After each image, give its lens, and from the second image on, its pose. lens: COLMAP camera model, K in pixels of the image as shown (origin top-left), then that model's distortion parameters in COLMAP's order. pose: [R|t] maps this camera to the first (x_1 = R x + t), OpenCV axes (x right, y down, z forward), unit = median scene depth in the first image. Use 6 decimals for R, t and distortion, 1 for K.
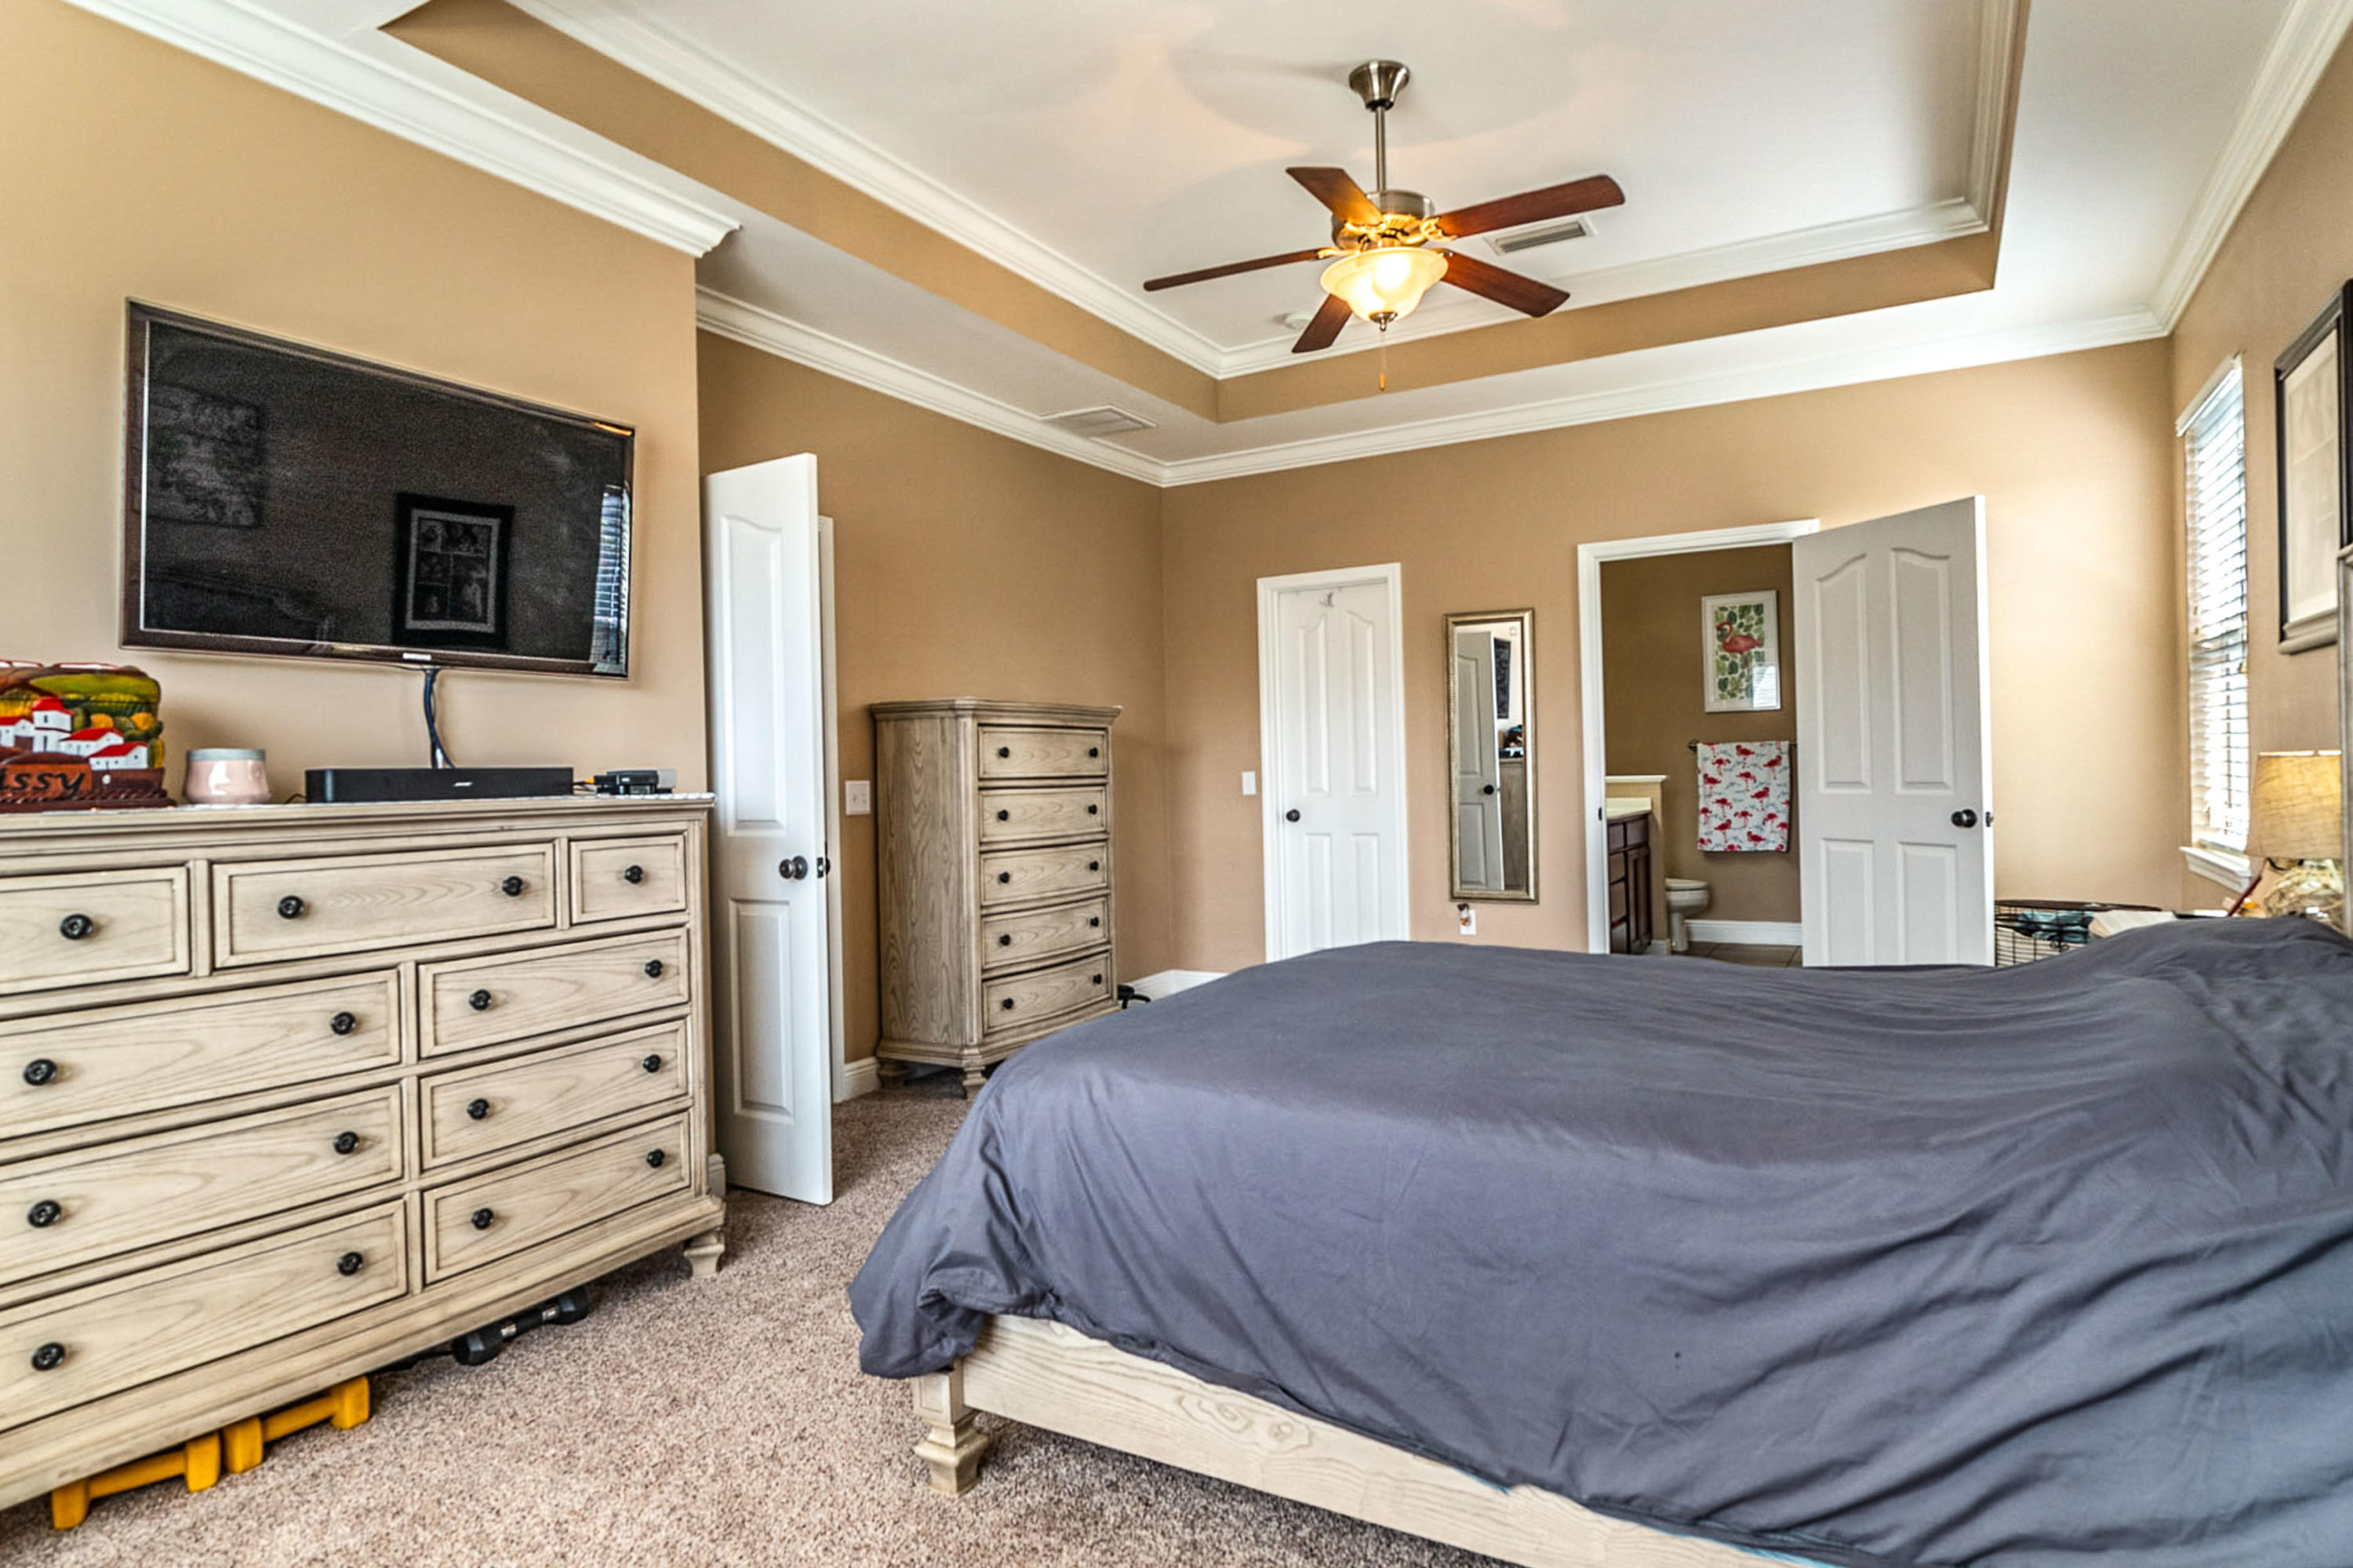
lens RADIAL K [[1255.5, 0, 1171.6], [0, 1255.5, 773.0], [0, 0, 1]] dist [-0.007329, 0.000520]
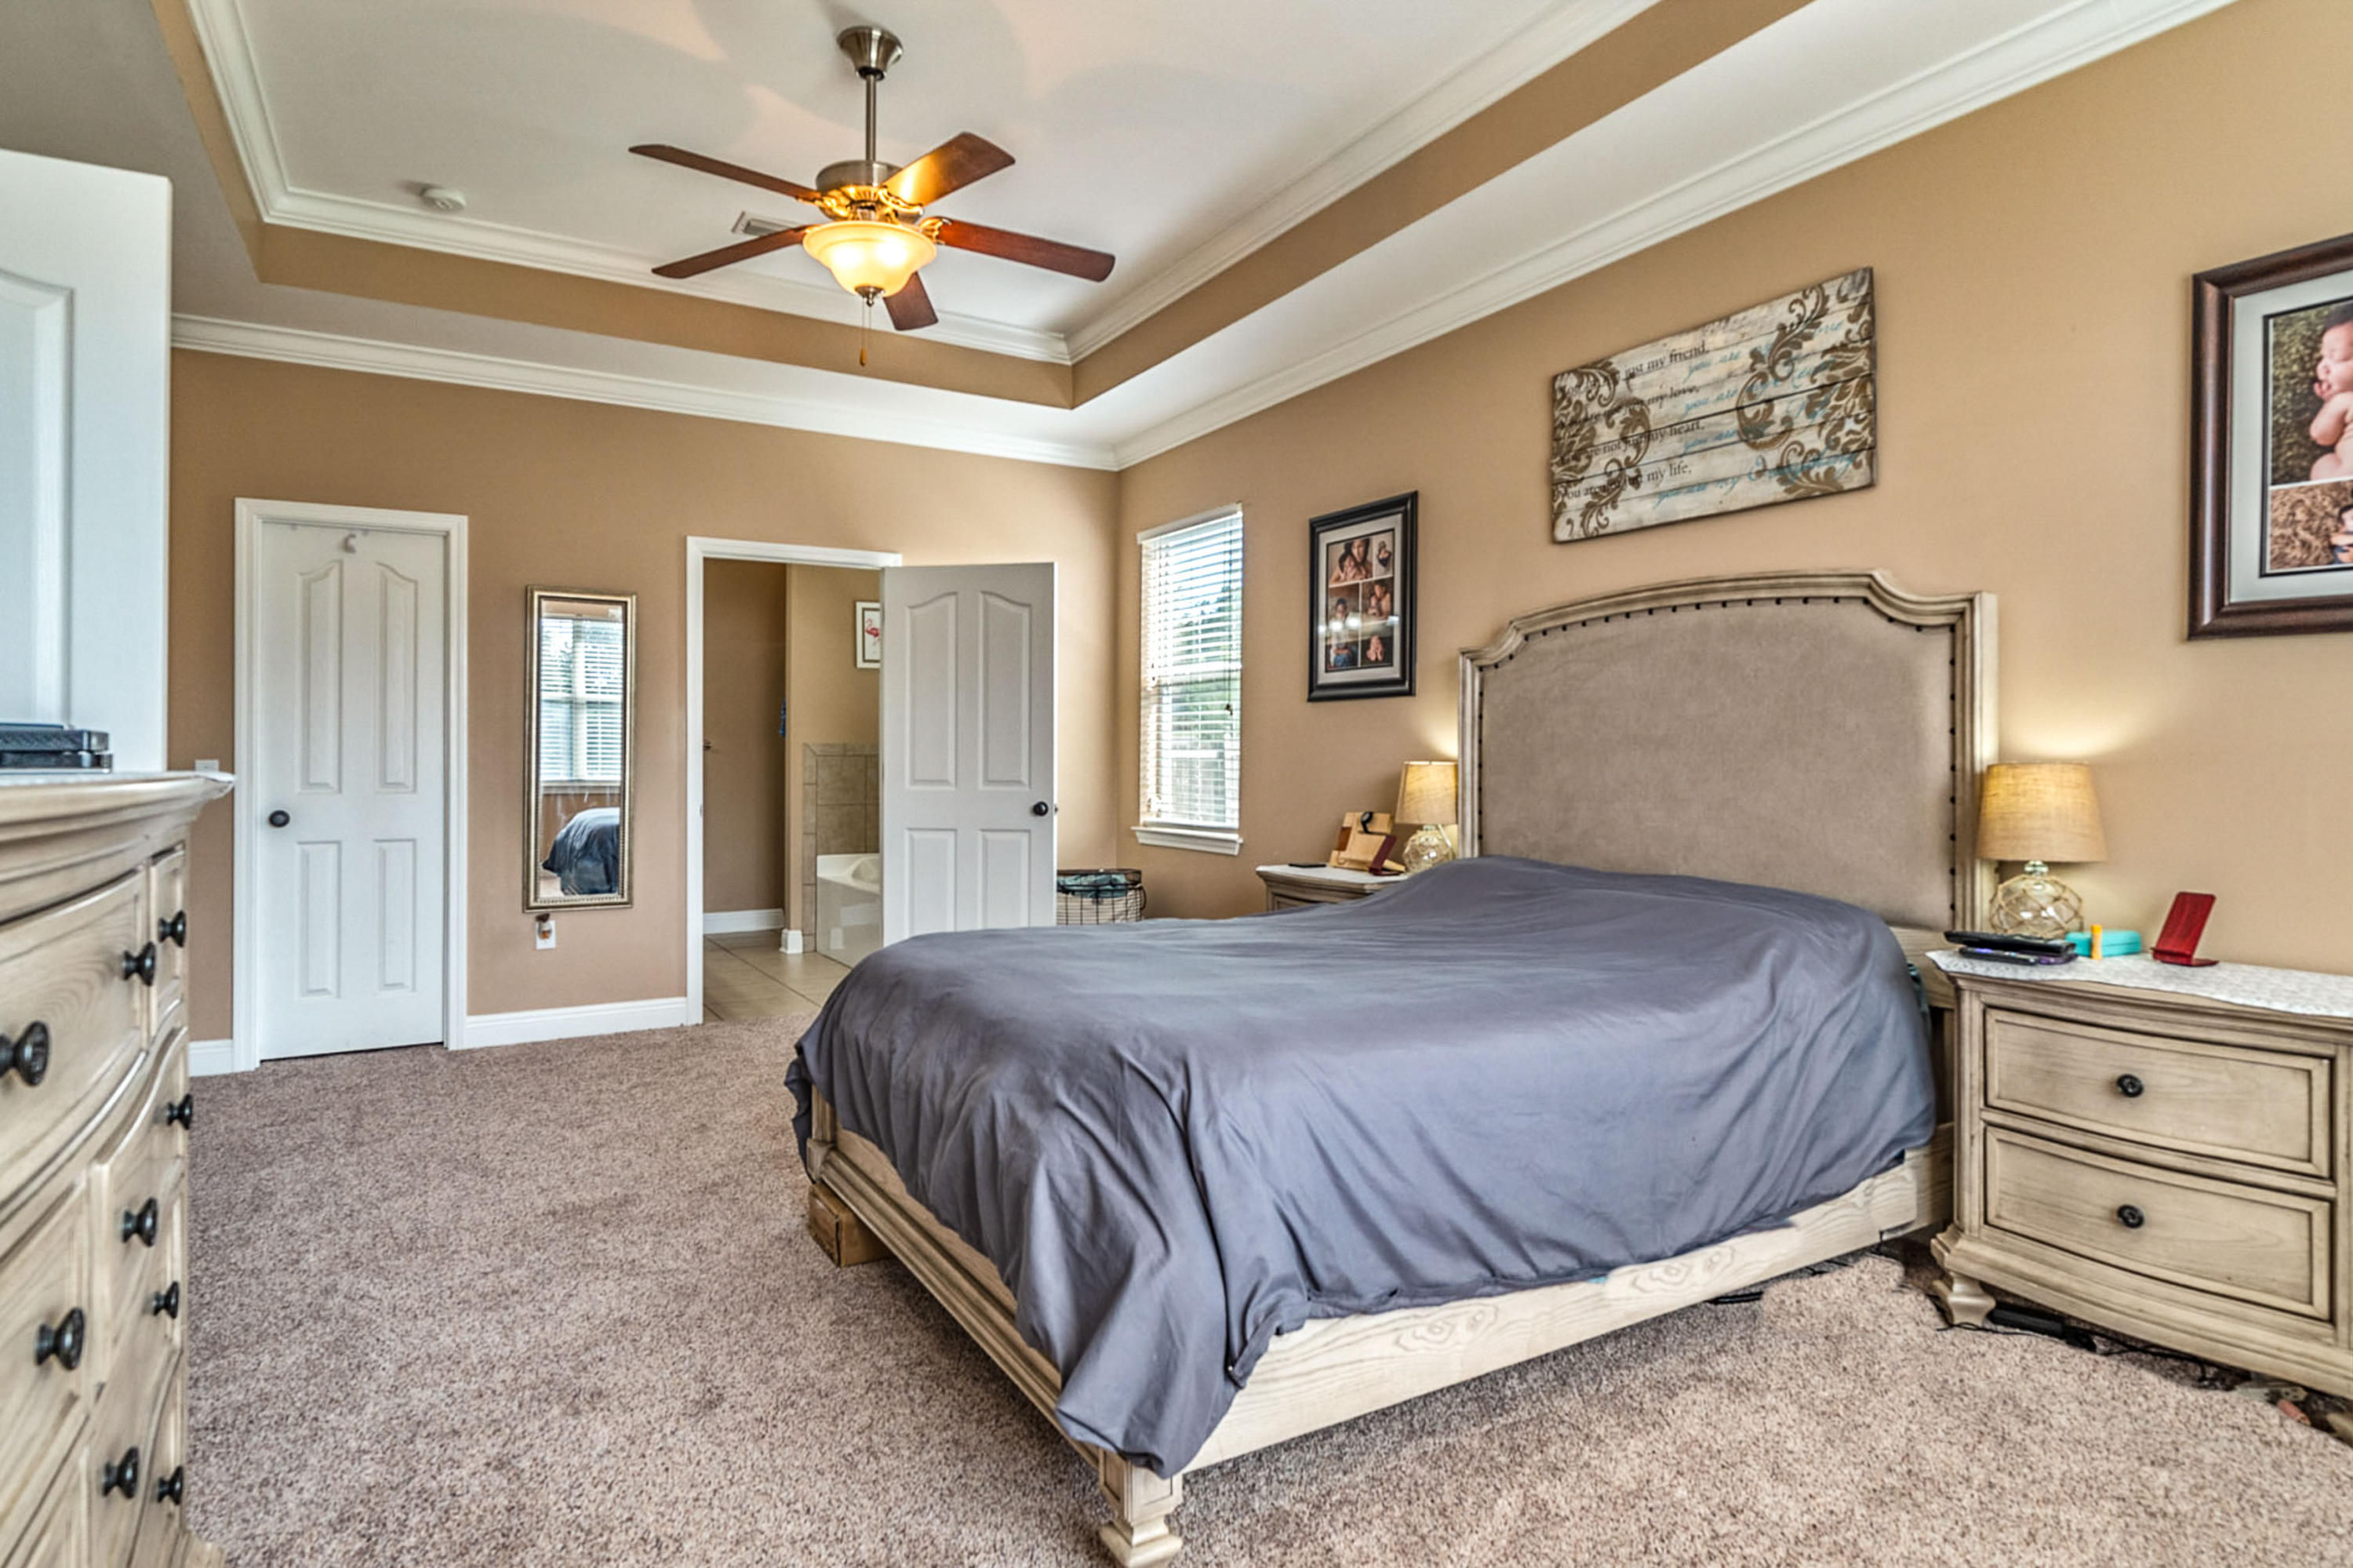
lens RADIAL K [[1255.5, 0, 1110.1], [0, 1255.5, 760.5], [0, 0, 1]] dist [-0.007329, 0.000520]
pose [[0.516992, 0.023934, 0.855656, -0.240773], [-0.012389, 0.999714, -0.020477, 0.006544], [-0.855901, -0.000014, 0.517140, 0.149635]]
